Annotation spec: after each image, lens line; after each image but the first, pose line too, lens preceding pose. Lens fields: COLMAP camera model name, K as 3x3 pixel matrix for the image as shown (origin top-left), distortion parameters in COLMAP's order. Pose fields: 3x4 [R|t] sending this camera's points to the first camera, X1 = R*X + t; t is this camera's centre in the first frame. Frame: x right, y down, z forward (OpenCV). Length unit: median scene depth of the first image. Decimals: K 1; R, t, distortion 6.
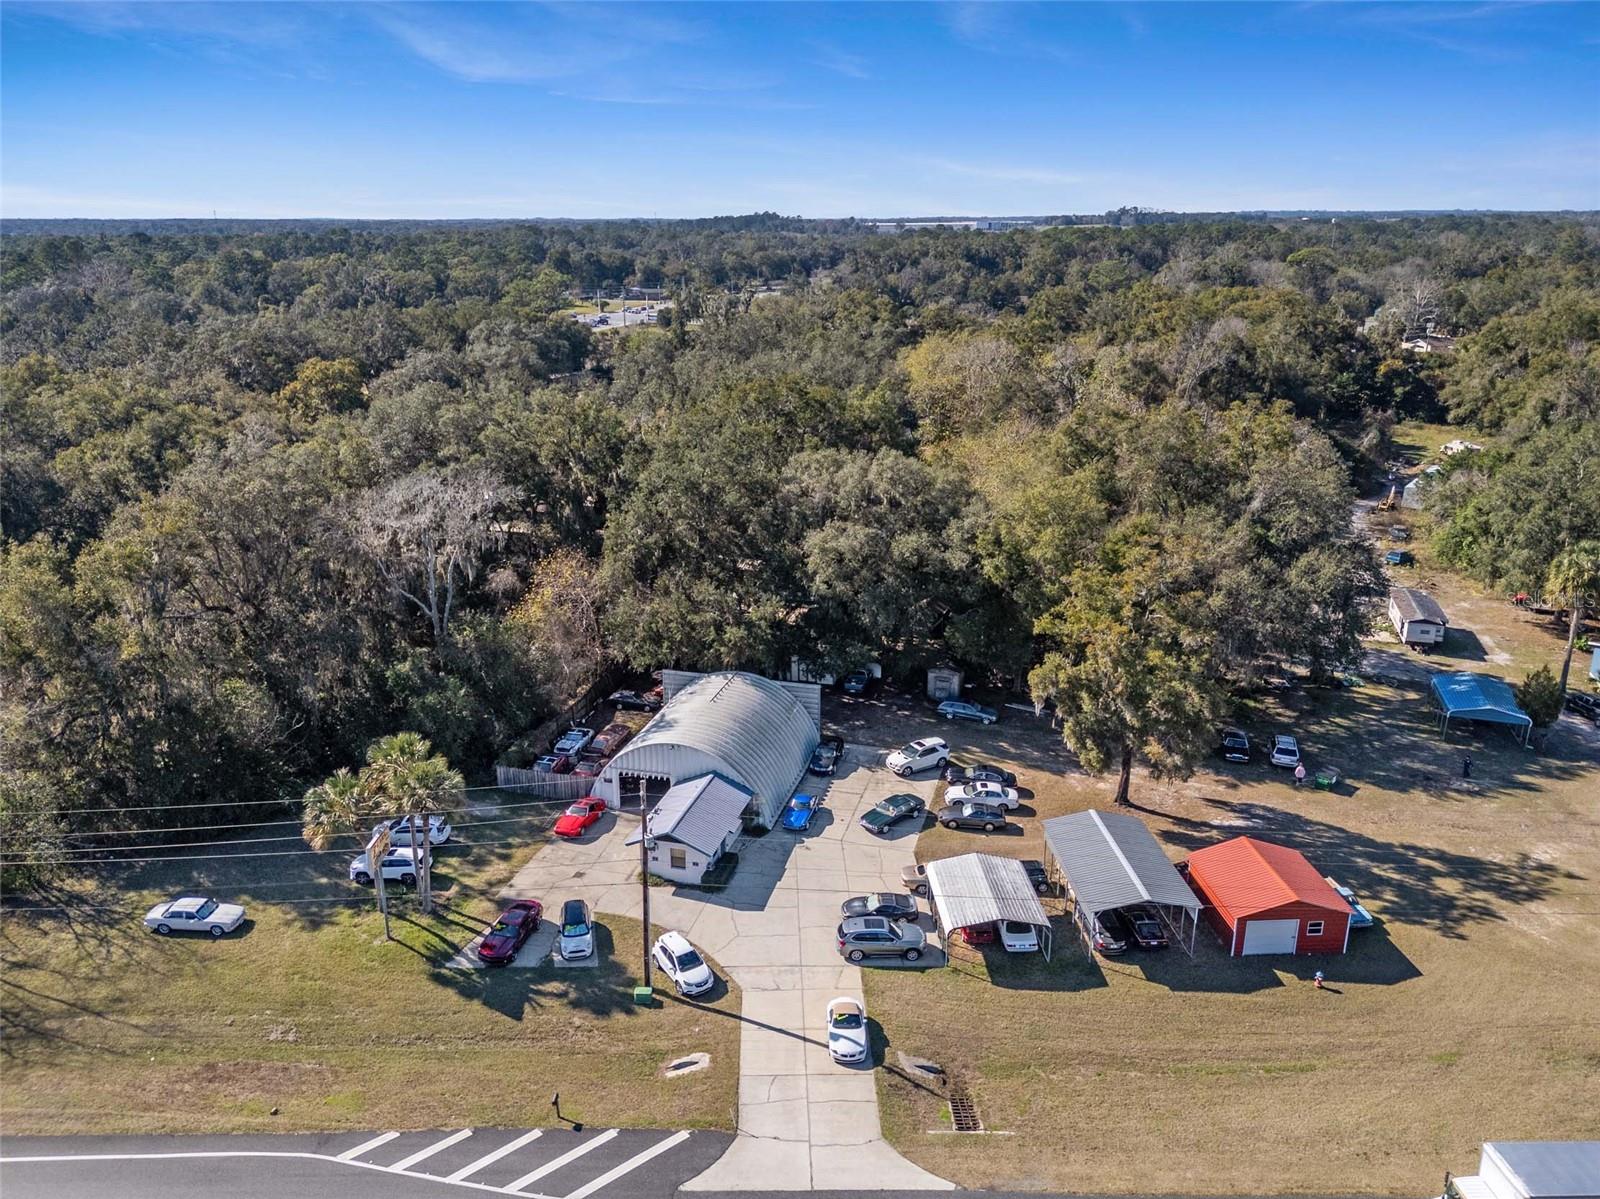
lens RADIAL K [[1168.8, 0, 799.7], [0, 1168.8, 621.8], [0, 0, 1]] dist [0.079703, -0.093213]
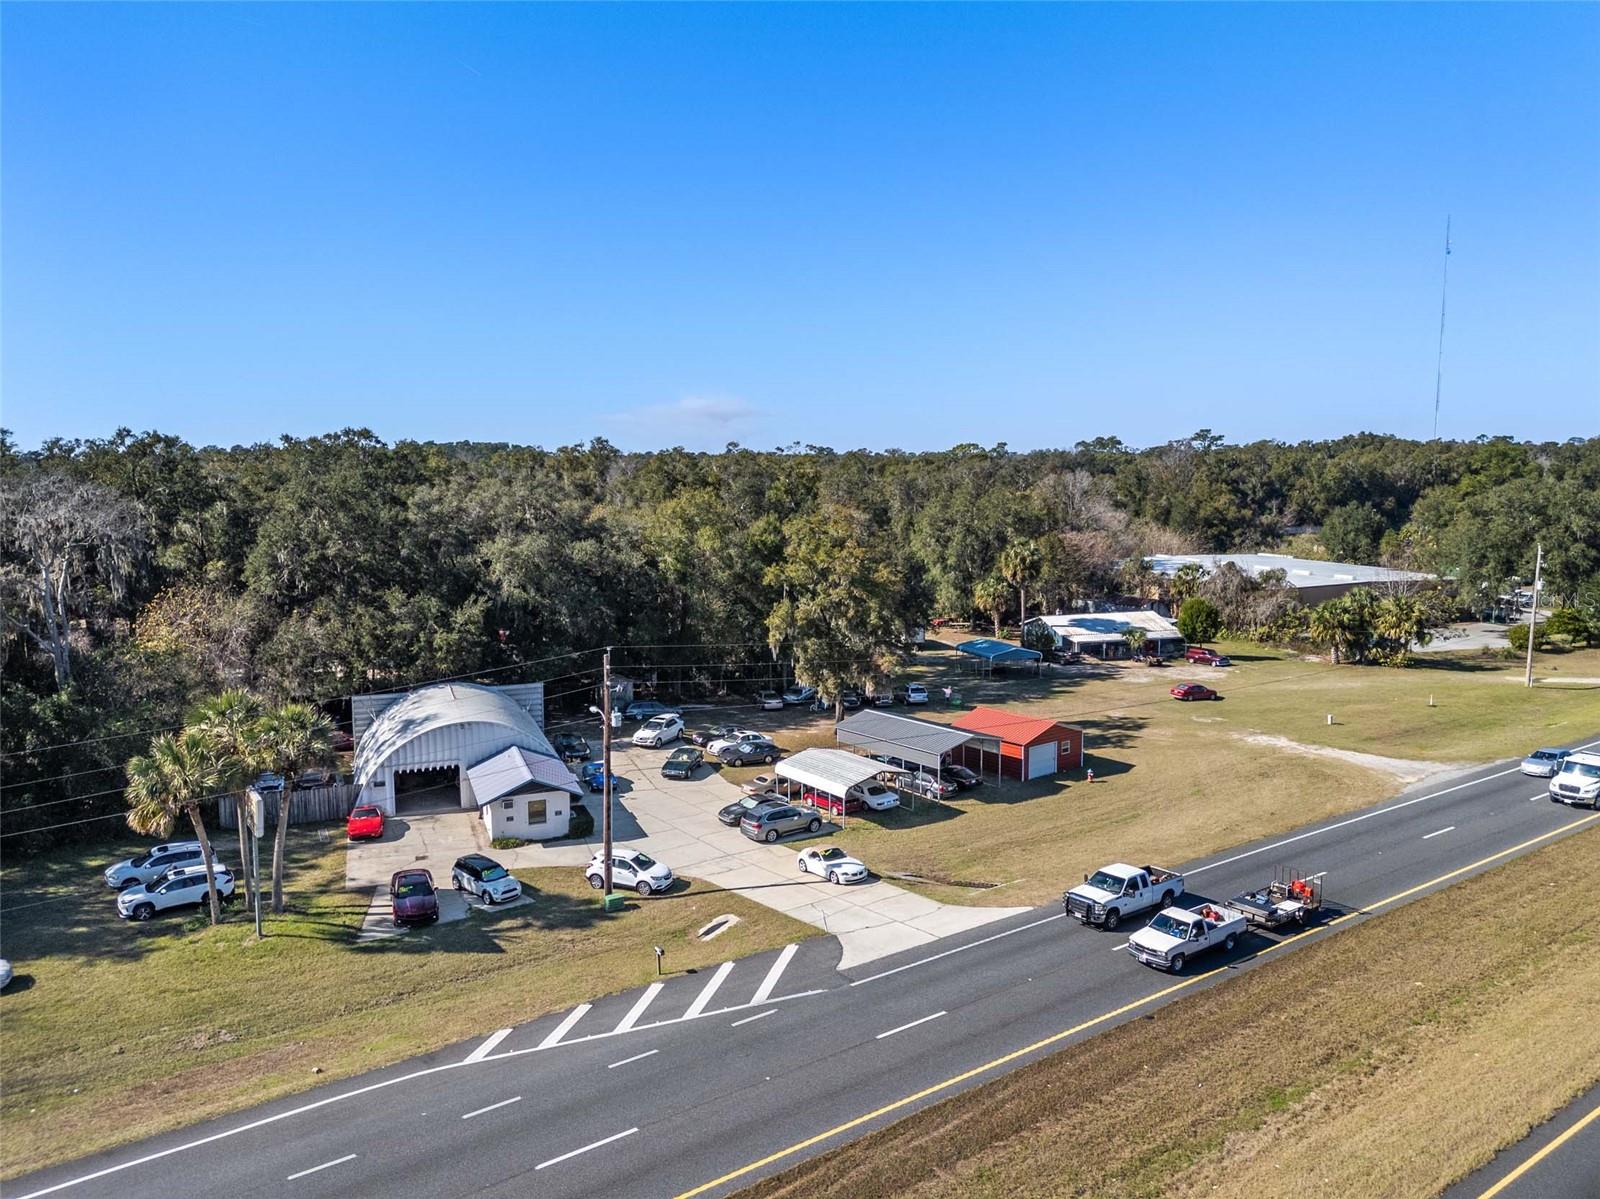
lens RADIAL K [[1168.8, 0, 799.7], [0, 1168.8, 621.8], [0, 0, 1]] dist [0.079703, -0.093213]
pose [[0.812192, -0.083899, 0.577326, -0.471212], [0.197620, 0.970665, -0.136955, 0.232904], [-0.548899, 0.225325, 0.804946, 0.123383]]
